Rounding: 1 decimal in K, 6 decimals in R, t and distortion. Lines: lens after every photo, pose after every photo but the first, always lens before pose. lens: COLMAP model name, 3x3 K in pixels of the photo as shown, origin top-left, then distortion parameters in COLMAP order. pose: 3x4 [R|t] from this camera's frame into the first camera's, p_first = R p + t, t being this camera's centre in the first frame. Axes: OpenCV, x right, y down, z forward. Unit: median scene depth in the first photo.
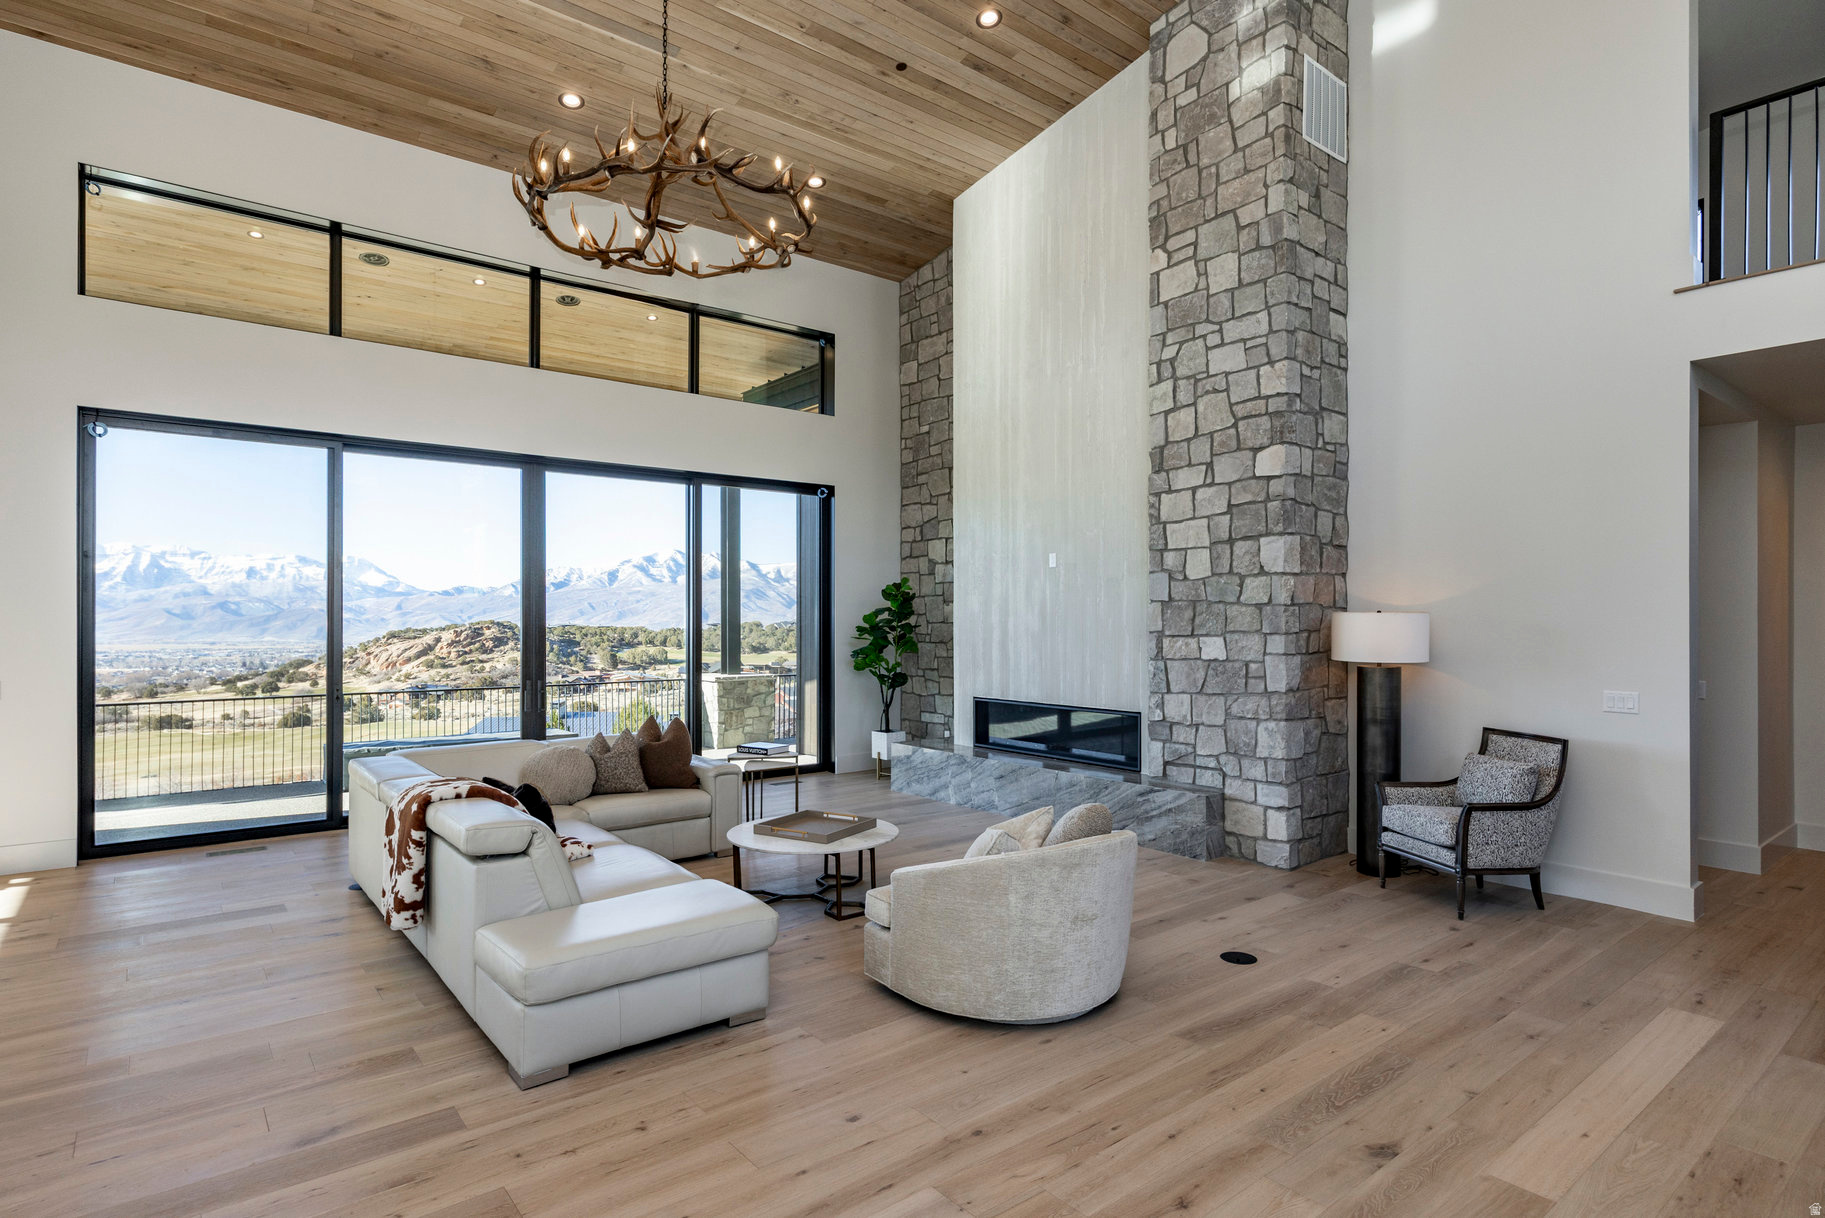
lens RADIAL K [[953.0, 0, 907.8], [0, 953.0, 617.9], [0, 0, 1]] dist [0.004317, 0.001694]
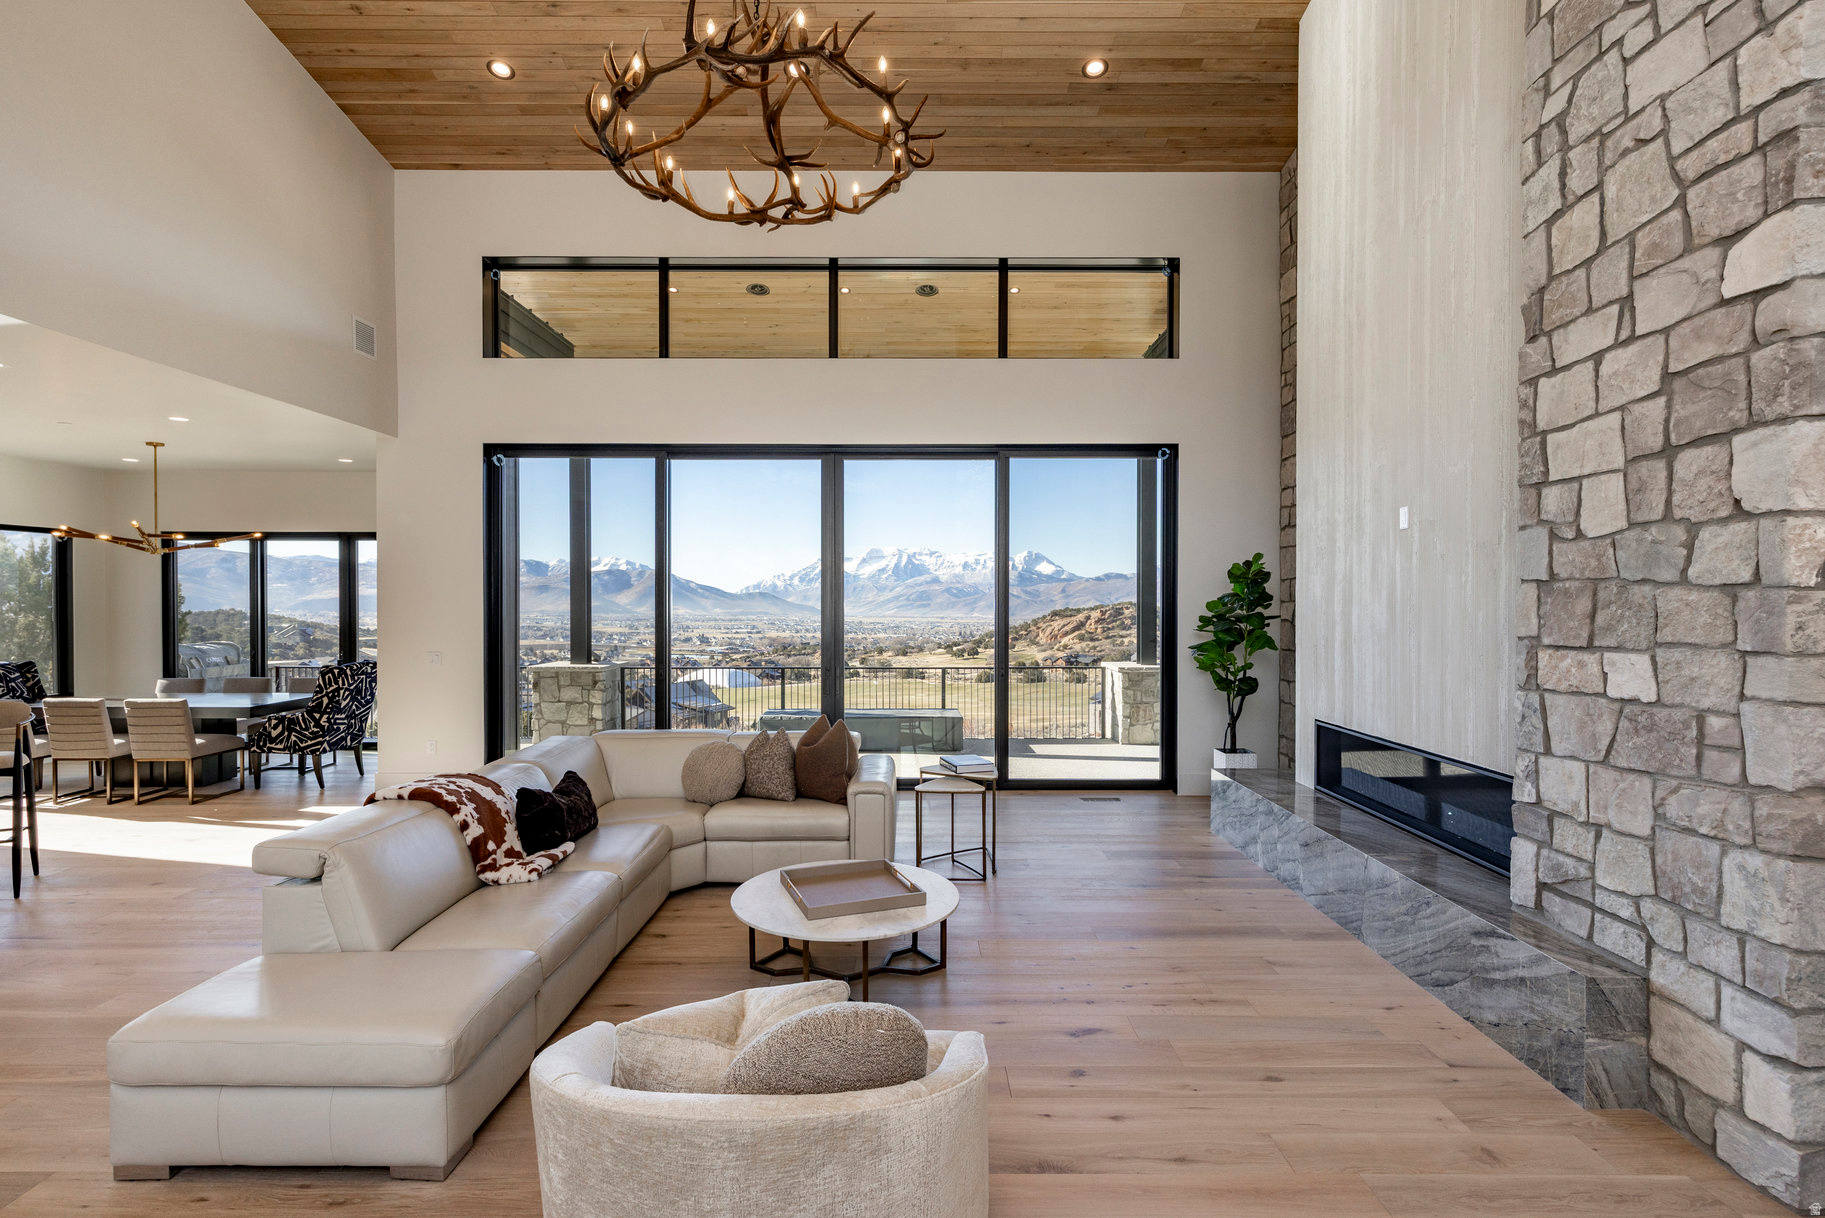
lens RADIAL K [[855.1, 0, 905.3], [0, 855.1, 610.0], [0, 0, 1]] dist [0.002179, 0.001068]
pose [[0.781773, 0.007847, -0.623514, 0.297376], [-0.000206, 0.999924, 0.012327, -0.007248], [0.623563, -0.009508, 0.781715, 0.417165]]
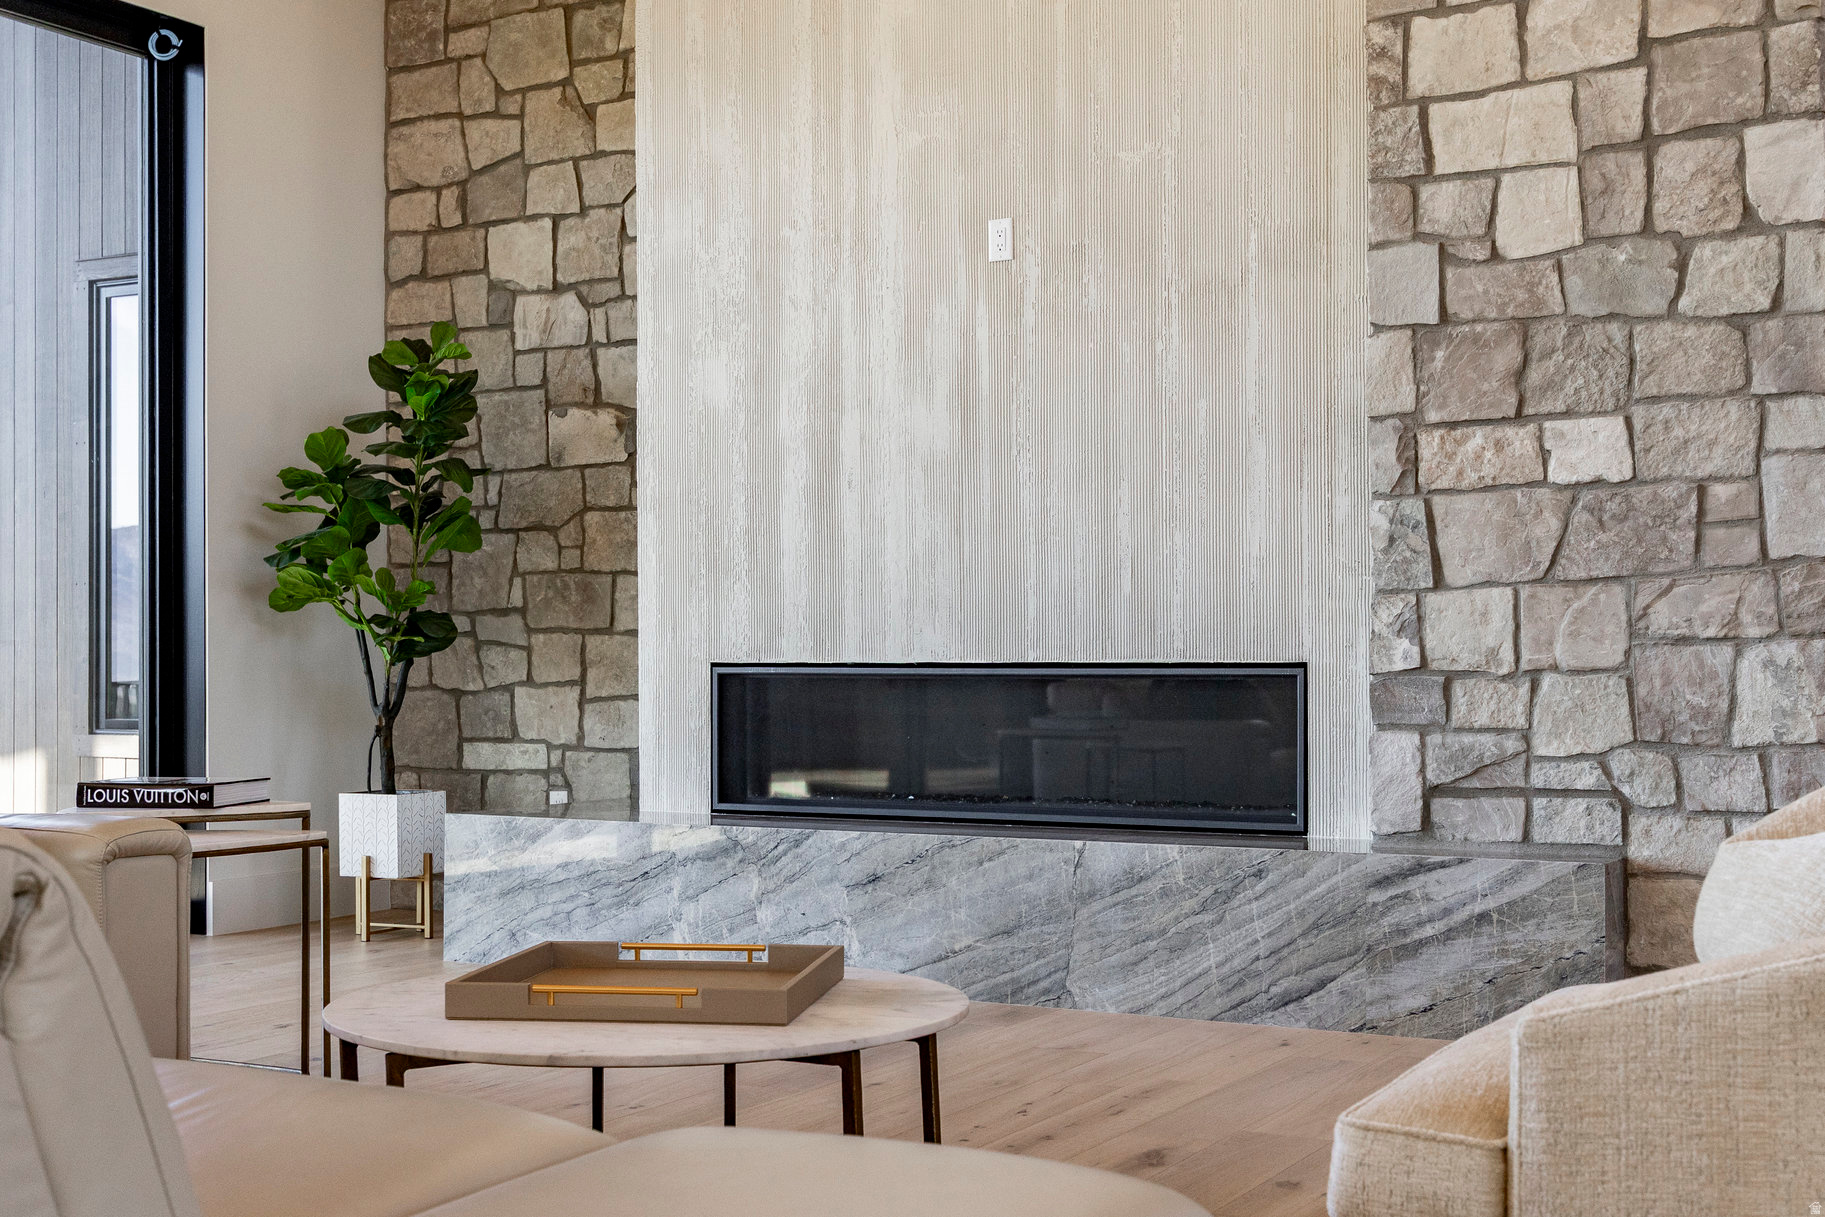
lens RADIAL K [[2259.0, 0, 908.9], [0, 2259.0, 637.2], [0, 0, 1]] dist [0.019198, -0.049129]
pose [[0.920773, 0.001049, 0.390098, -0.231367], [0.001494, 0.999980, -0.006215, 0.103605], [-0.390096, 0.006306, 0.920752, 0.323323]]
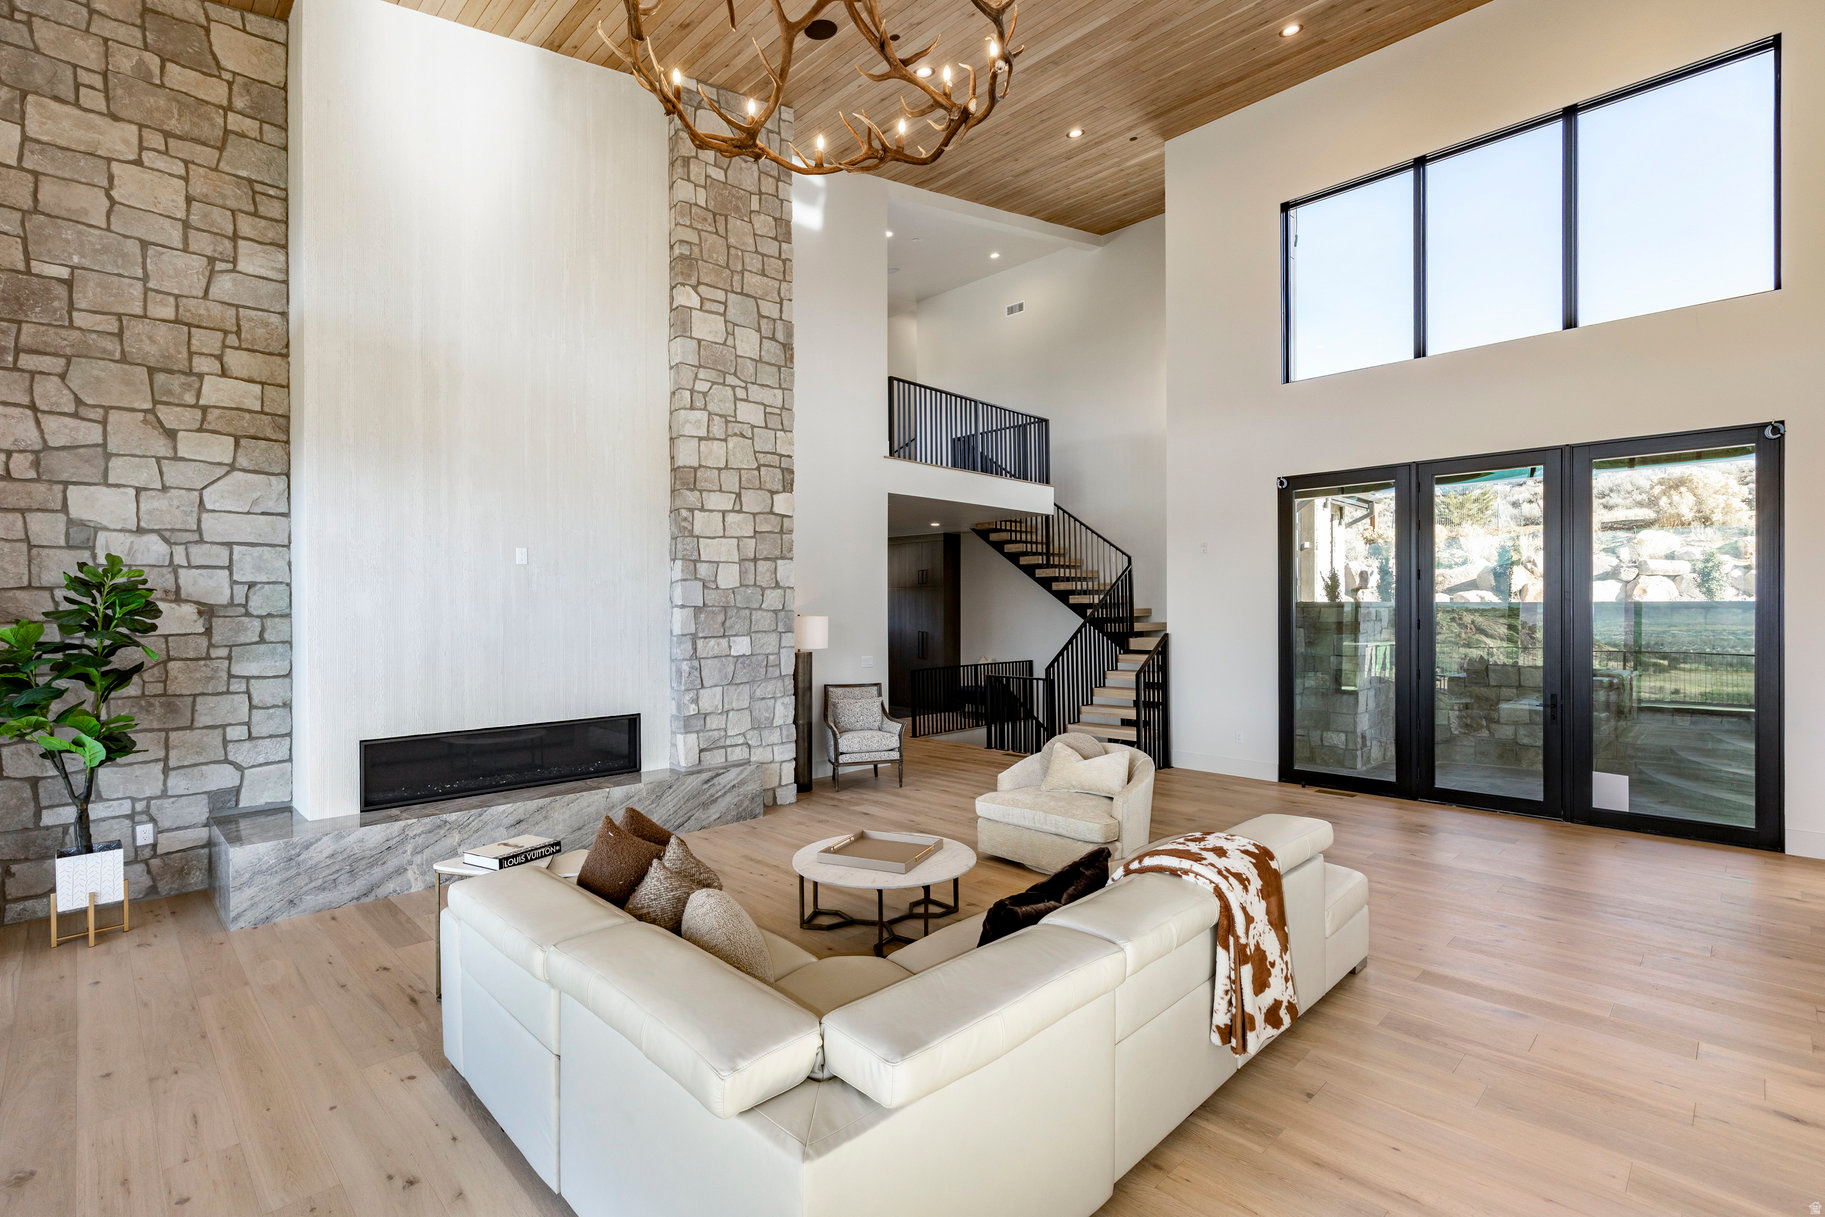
lens RADIAL K [[864.0, 0, 916.8], [0, 864.0, 613.4], [0, 0, 1]] dist [0.001228, 0.000640]
pose [[-0.116822, -0.005765, 0.993136, -0.788720], [0.003051, 0.999976, 0.006163, -0.015663], [-0.993148, 0.003750, -0.116801, 0.887436]]
